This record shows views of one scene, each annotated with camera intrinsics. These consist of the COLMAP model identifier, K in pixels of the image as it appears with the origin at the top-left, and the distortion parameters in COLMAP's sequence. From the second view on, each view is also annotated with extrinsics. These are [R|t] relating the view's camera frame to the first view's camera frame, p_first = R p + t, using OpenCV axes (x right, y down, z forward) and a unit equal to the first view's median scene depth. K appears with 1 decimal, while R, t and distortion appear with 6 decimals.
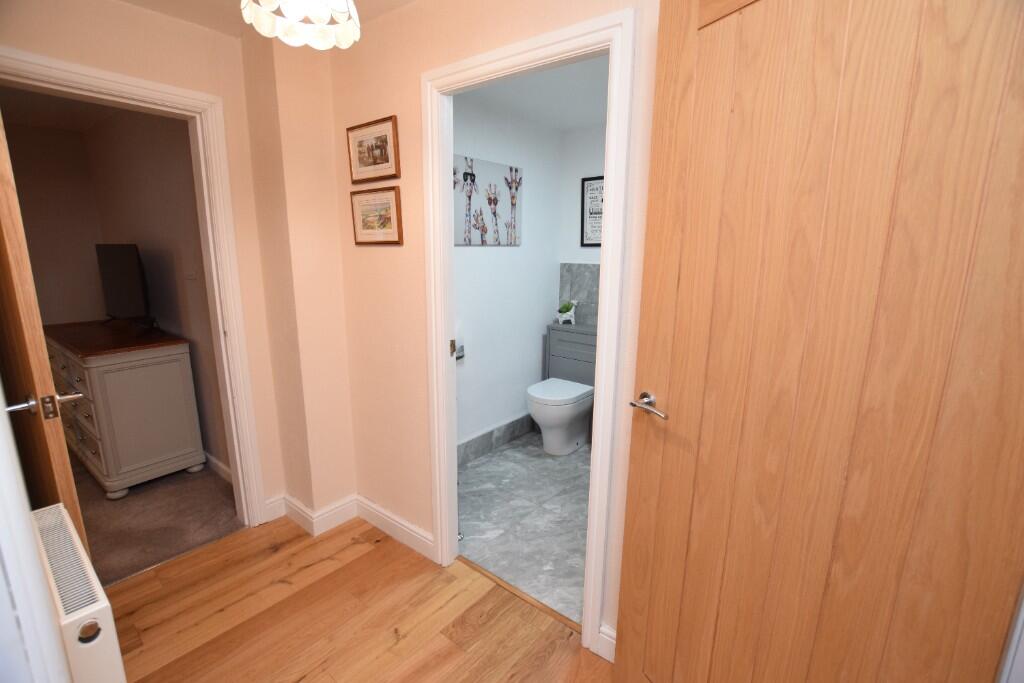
lens RADIAL K [[450.5, 0, 513.8], [0, 450.5, 344.0], [0, 0, 1]] dist [-0.029276, 0.003270]
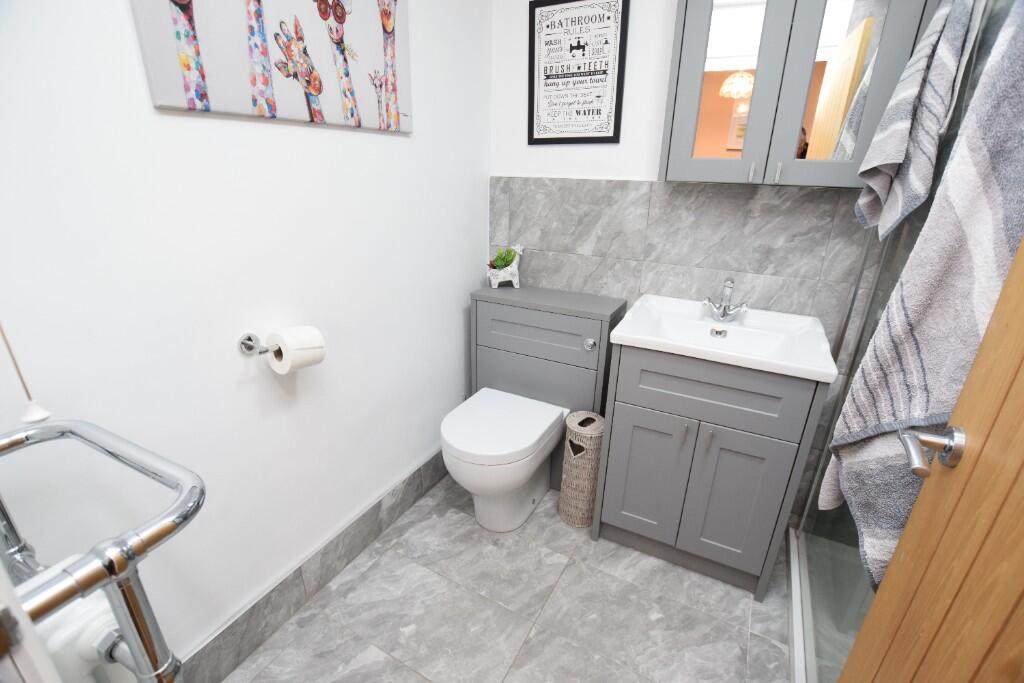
lens RADIAL K [[450.5, 0, 513.8], [0, 450.5, 344.0], [0, 0, 1]] dist [-0.029276, 0.003270]
pose [[0.980776, -0.056120, 0.186895, 0.020636], [0.025500, 0.986400, 0.162374, -0.076068], [-0.193466, -0.154487, 0.968868, 0.497693]]
